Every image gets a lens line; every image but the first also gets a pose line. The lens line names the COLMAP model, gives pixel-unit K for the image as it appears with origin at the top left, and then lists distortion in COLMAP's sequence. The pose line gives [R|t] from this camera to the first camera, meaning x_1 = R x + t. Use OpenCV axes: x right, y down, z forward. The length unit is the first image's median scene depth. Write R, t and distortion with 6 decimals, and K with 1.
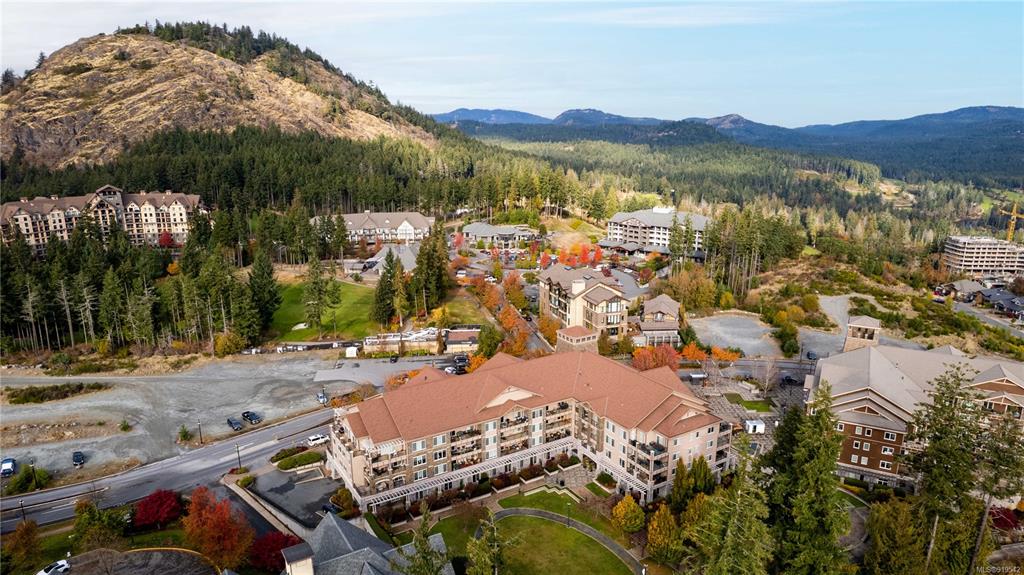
lens RADIAL K [[663.4, 0, 512.0], [0, 663.4, 287.5], [0, 0, 1]] dist [-0.074778, 0.072859]
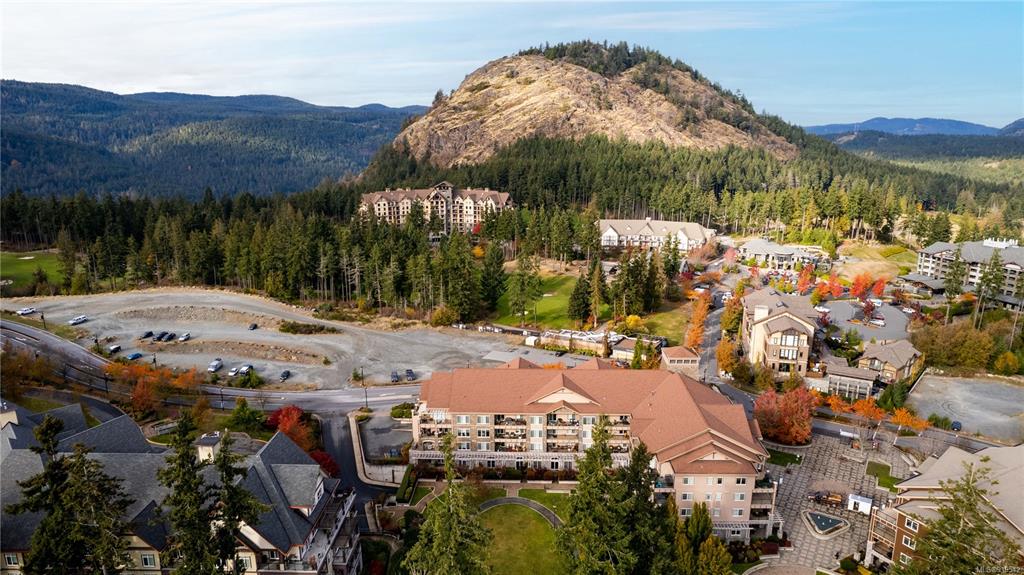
lens RADIAL K [[663.4, 0, 512.0], [0, 663.4, 287.5], [0, 0, 1]] dist [-0.074778, 0.072859]
pose [[0.830757, 0.125371, -0.542333, 0.185067], [-0.132395, 0.990849, 0.026249, -0.008533], [0.540661, 0.049996, 0.839754, 0.031614]]
